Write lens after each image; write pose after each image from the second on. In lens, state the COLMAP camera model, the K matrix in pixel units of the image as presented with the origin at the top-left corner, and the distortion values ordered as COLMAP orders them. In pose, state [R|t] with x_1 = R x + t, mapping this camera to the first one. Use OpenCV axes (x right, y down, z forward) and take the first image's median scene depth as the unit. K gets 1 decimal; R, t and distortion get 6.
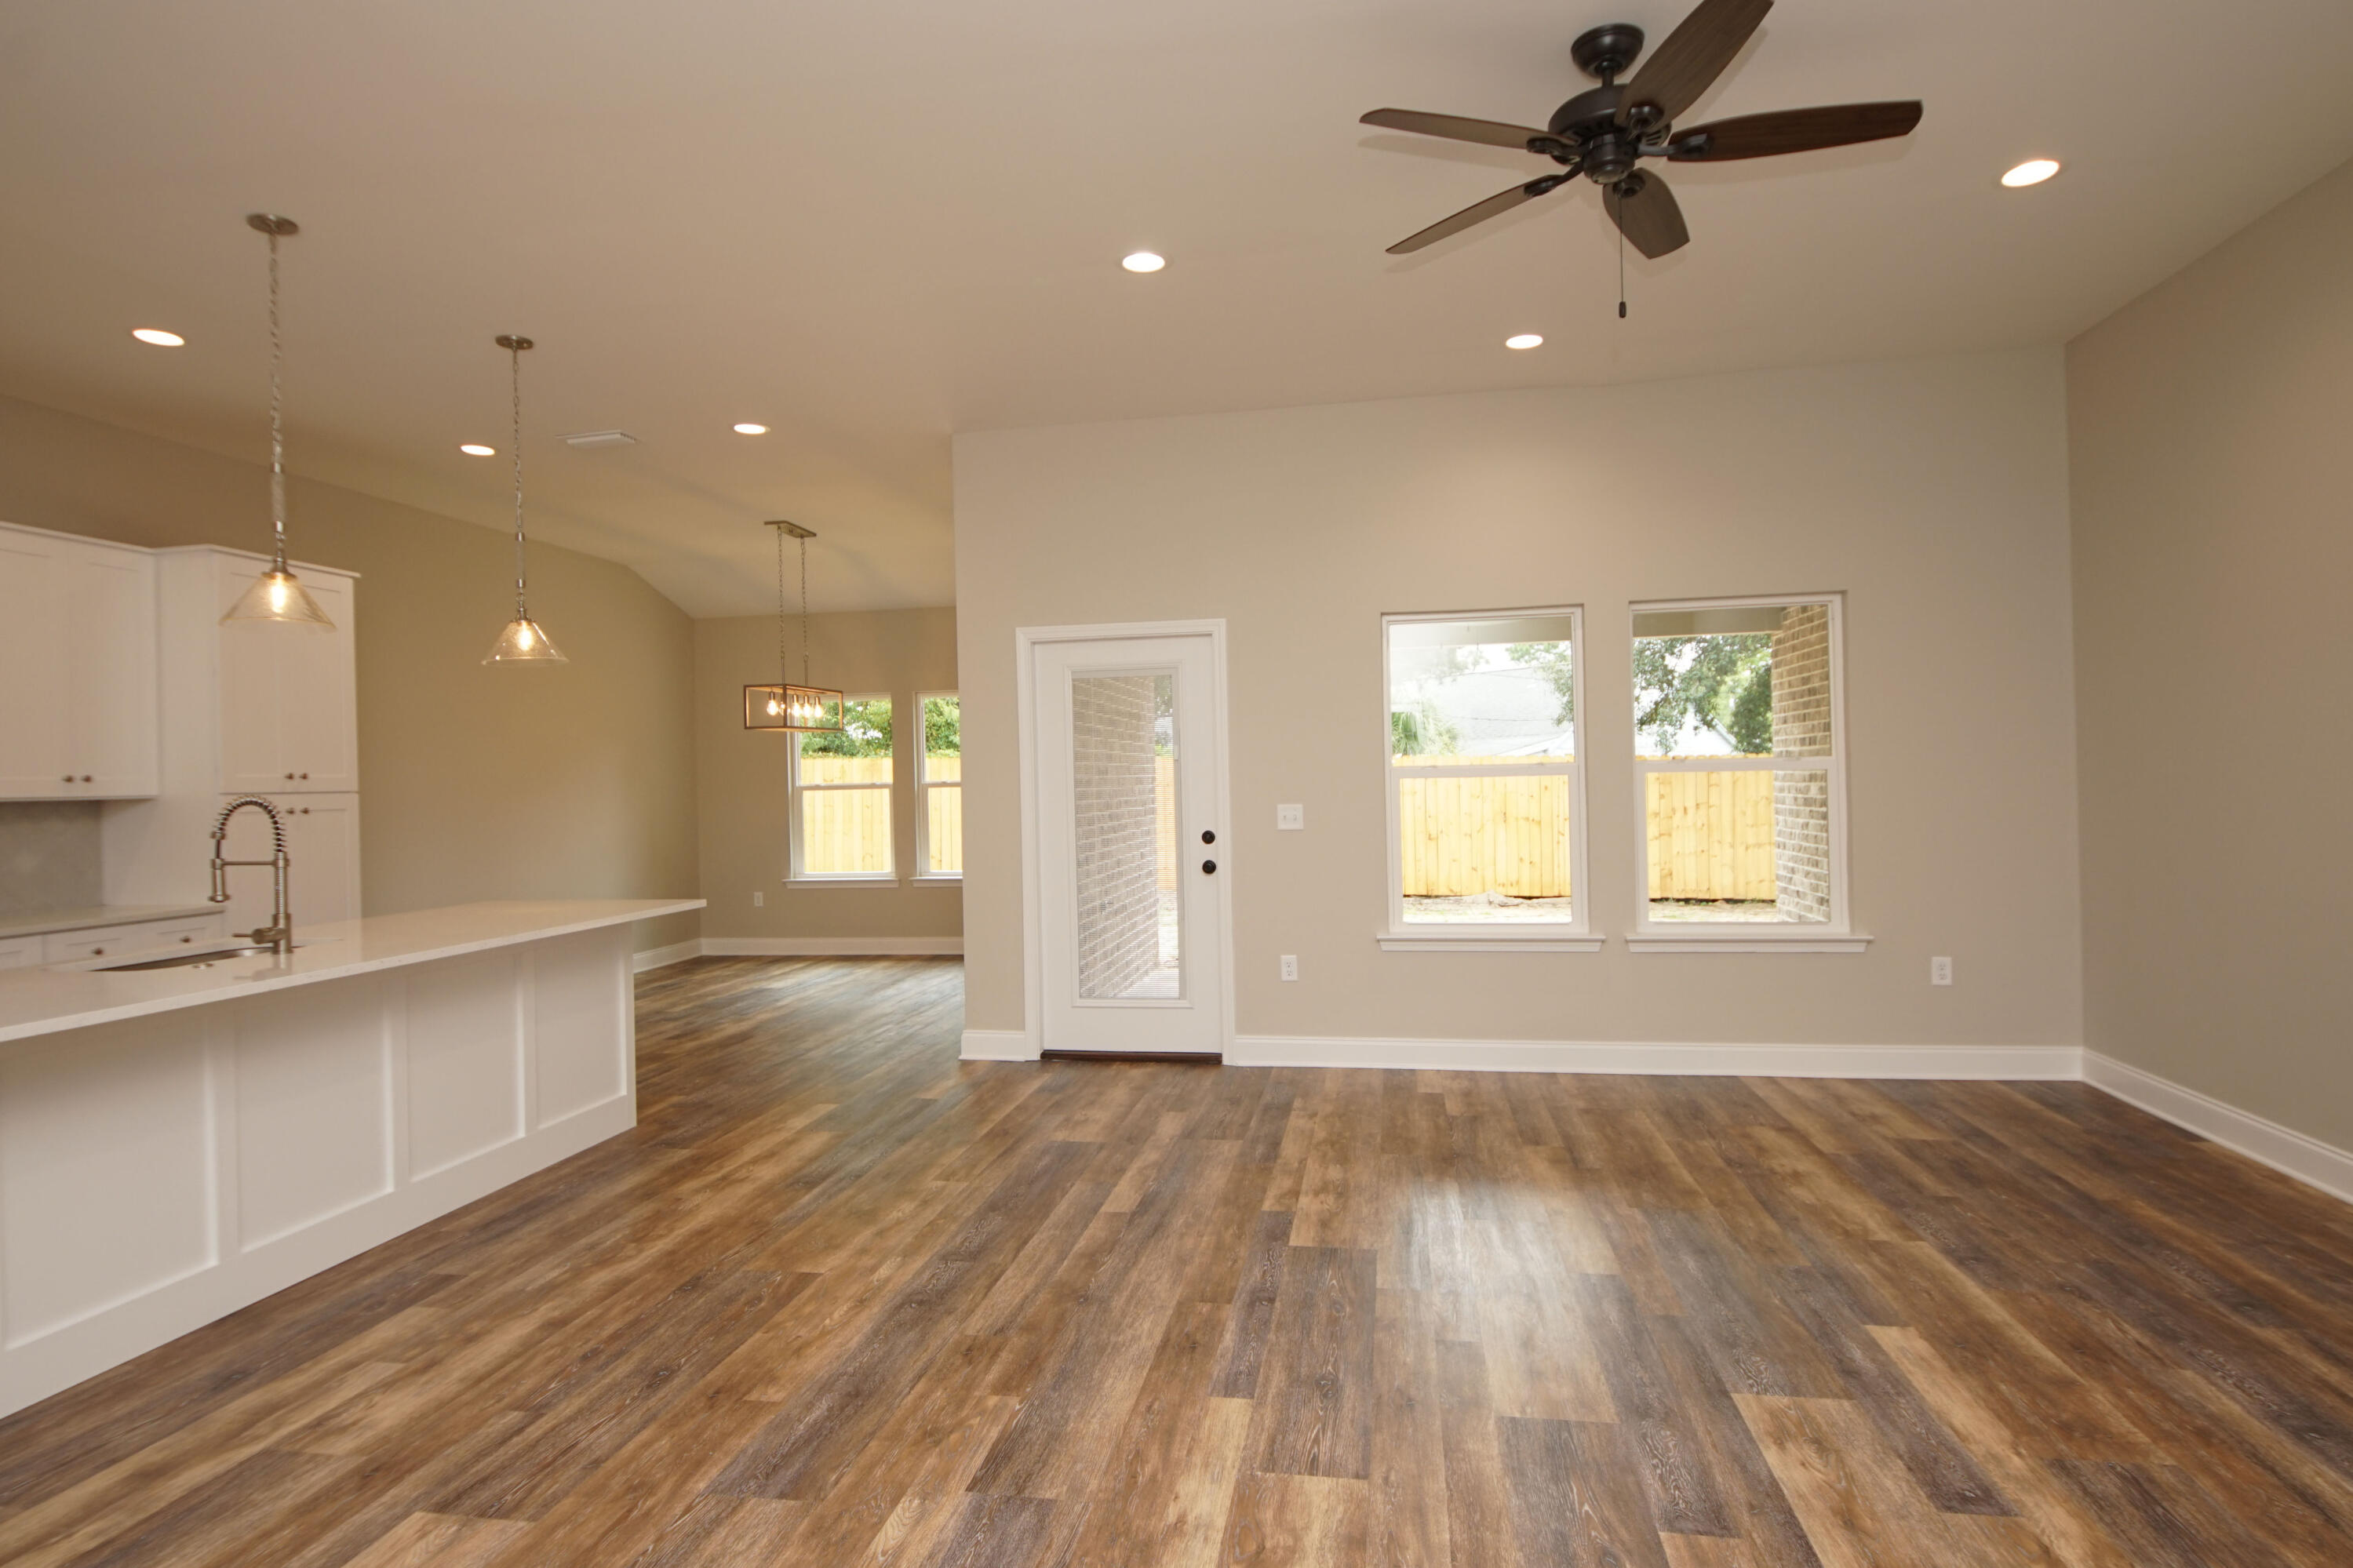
lens RADIAL K [[1298.2, 0, 1151.2], [0, 1298.2, 775.7], [0, 0, 1]] dist [0.043171, -0.044682]
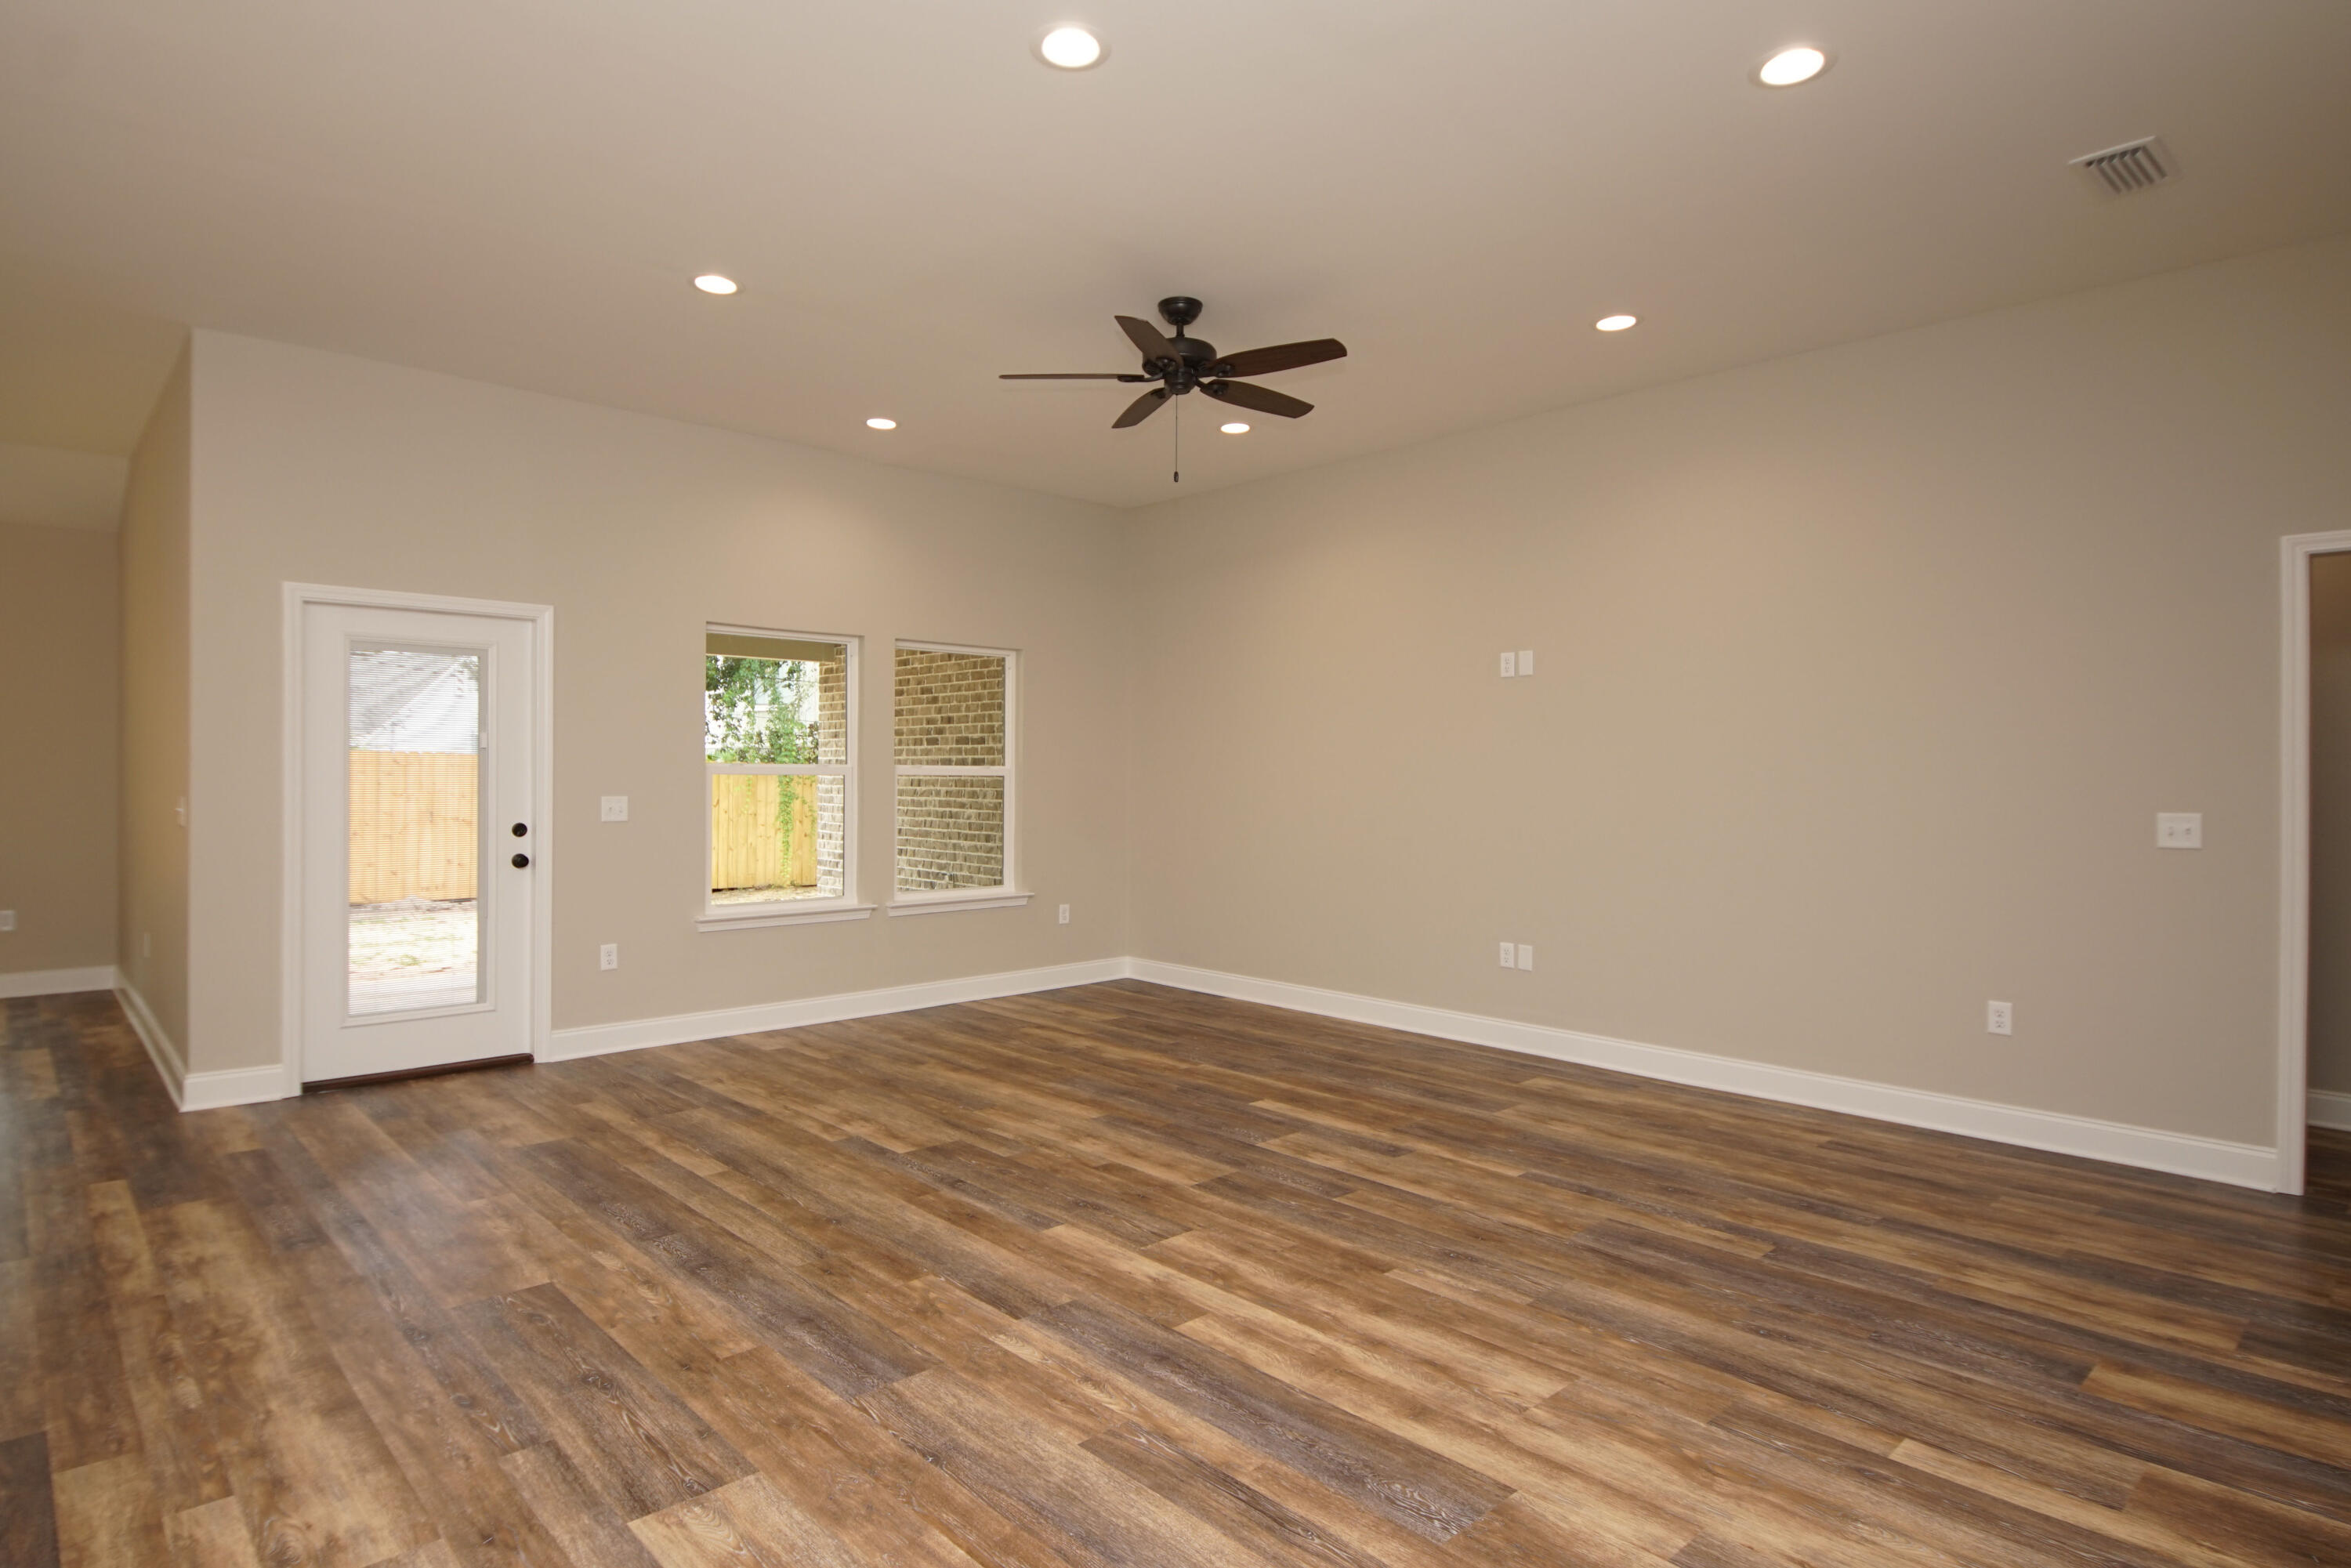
lens RADIAL K [[1267.9, 0, 1156.6], [0, 1267.9, 772.7], [0, 0, 1]] dist [0.021472, -0.020371]
pose [[0.596377, 0.027635, 0.802228, -0.788353], [-0.021551, 0.999598, -0.018412, 0.022321], [-0.802415, -0.006308, 0.596733, 0.109976]]
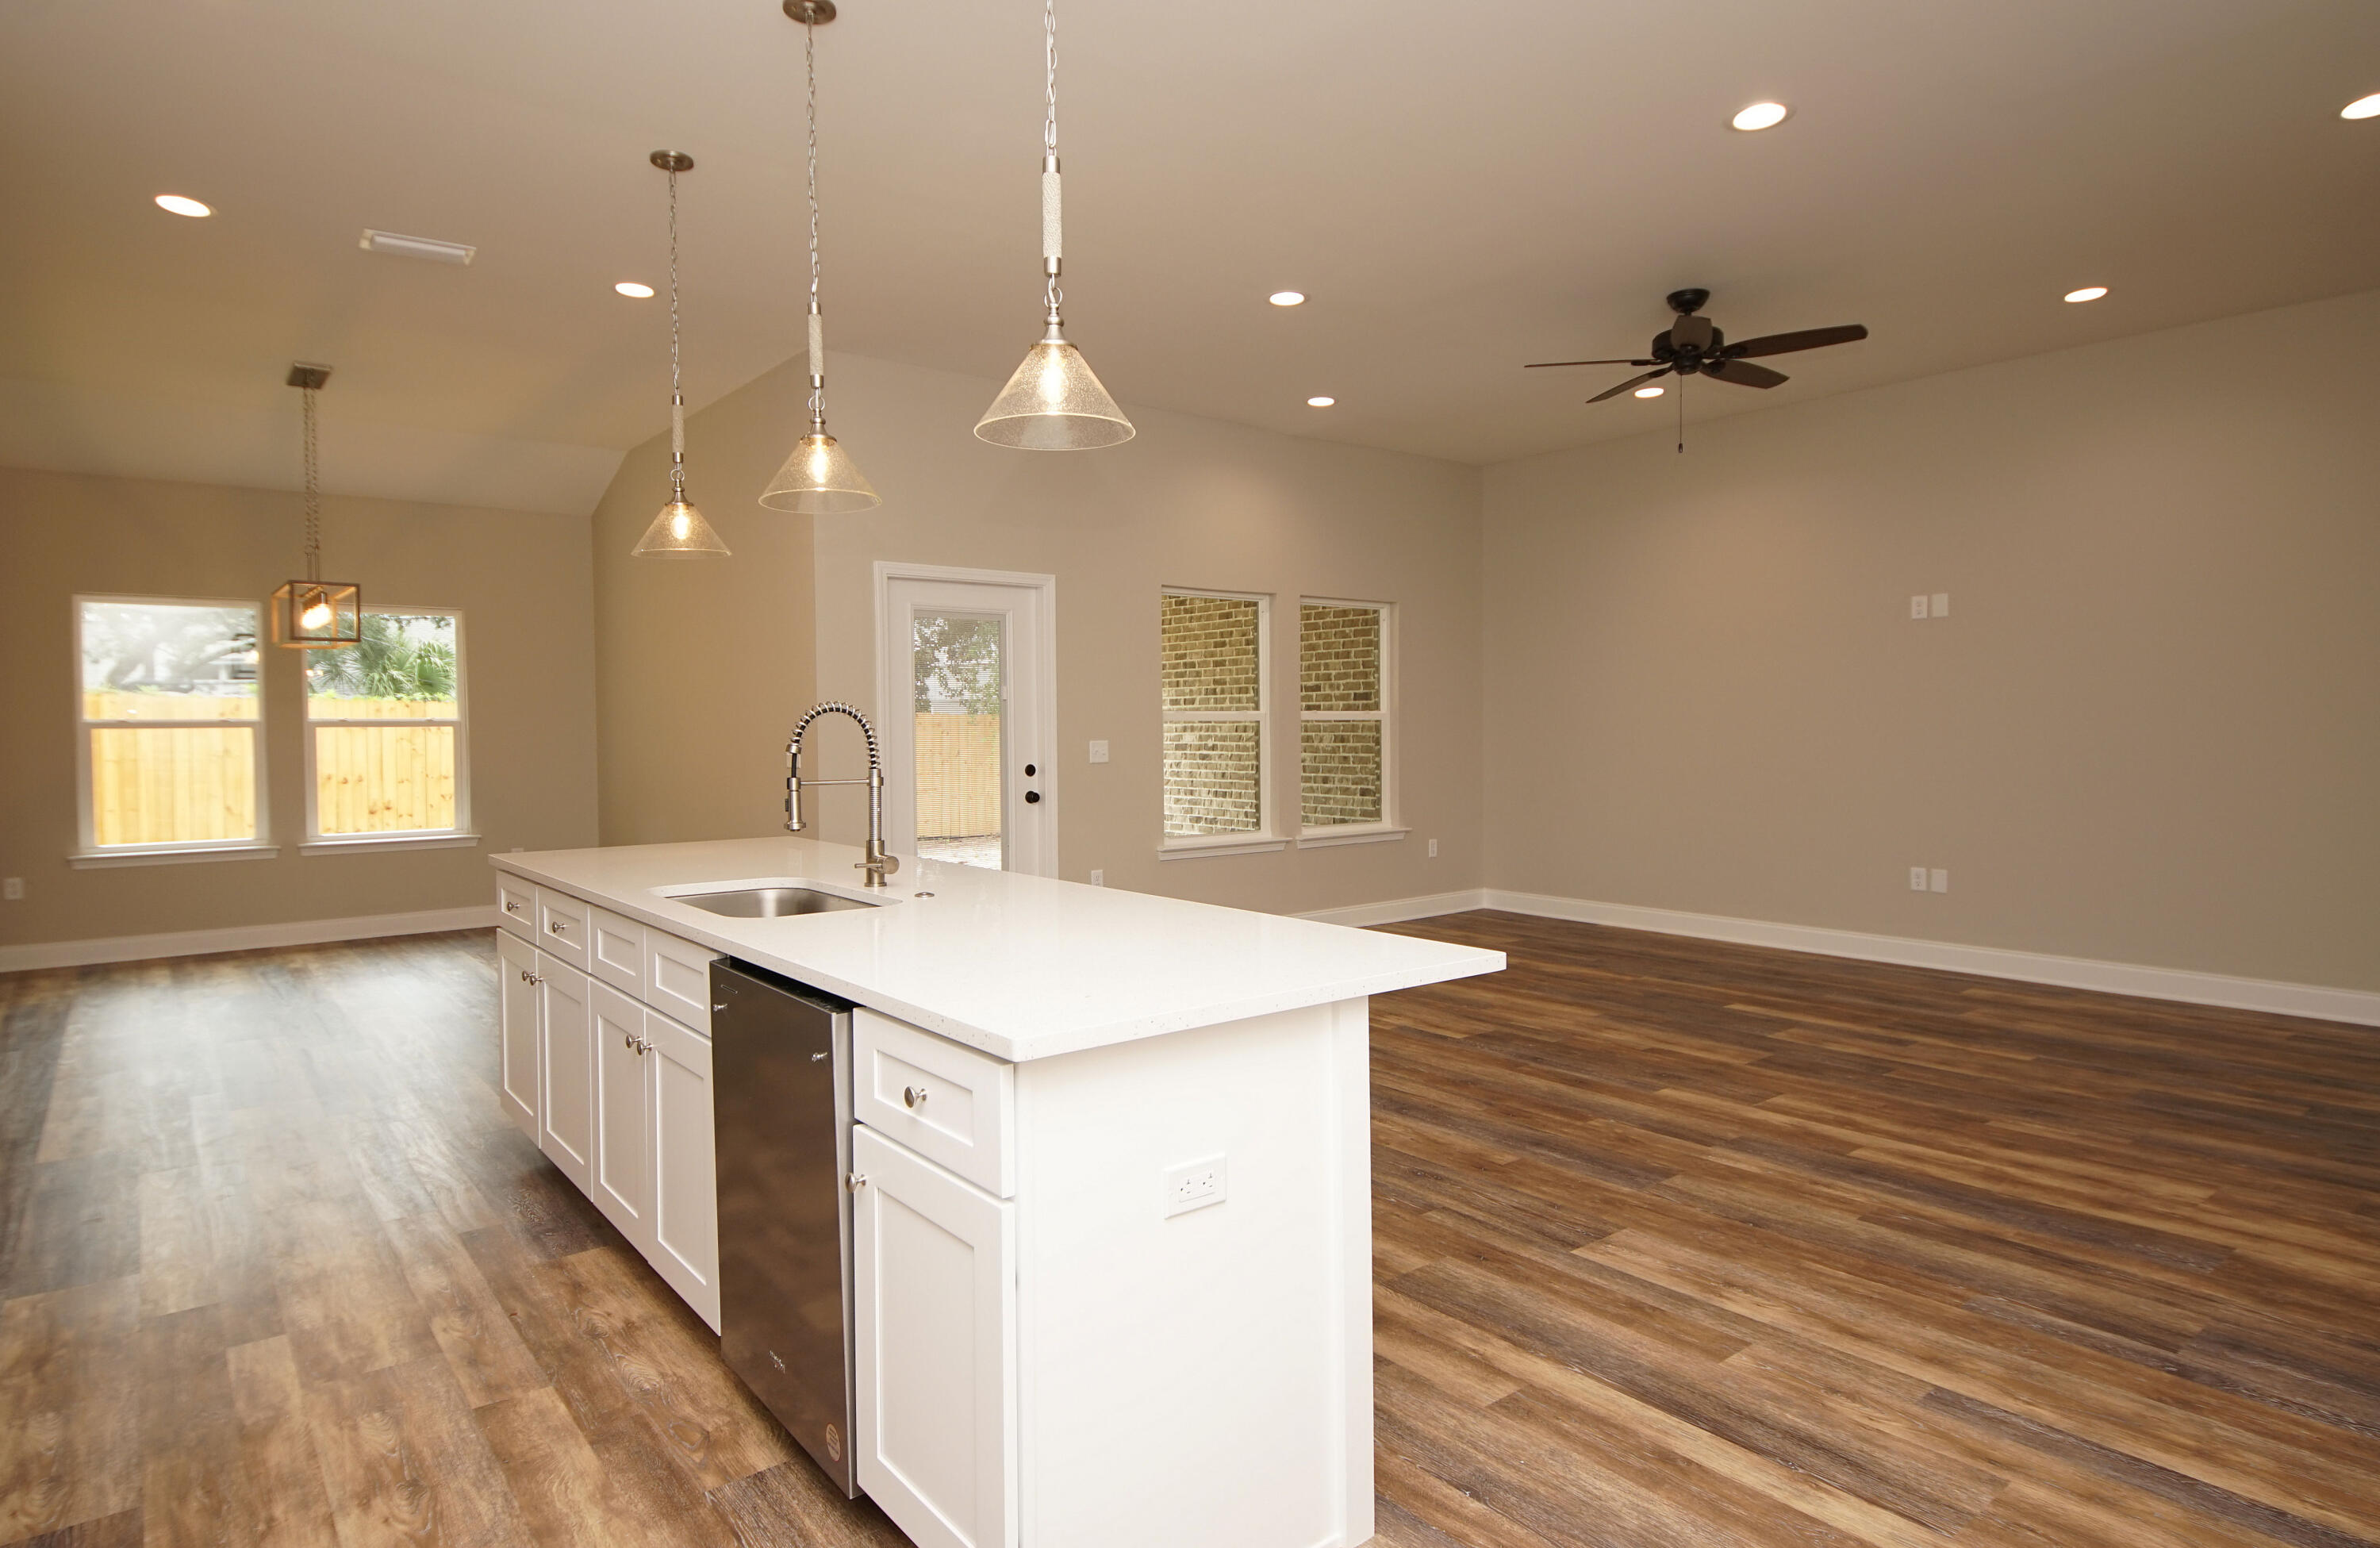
lens RADIAL K [[1315.7, 0, 1156.2], [0, 1315.7, 756.8], [0, 0, 1]] dist [0.034783, -0.037300]
pose [[0.663264, -0.000168, 0.748385, -1.322657], [-0.009979, 0.999909, 0.009068, 0.044857], [-0.748319, -0.013482, 0.663202, 0.321625]]
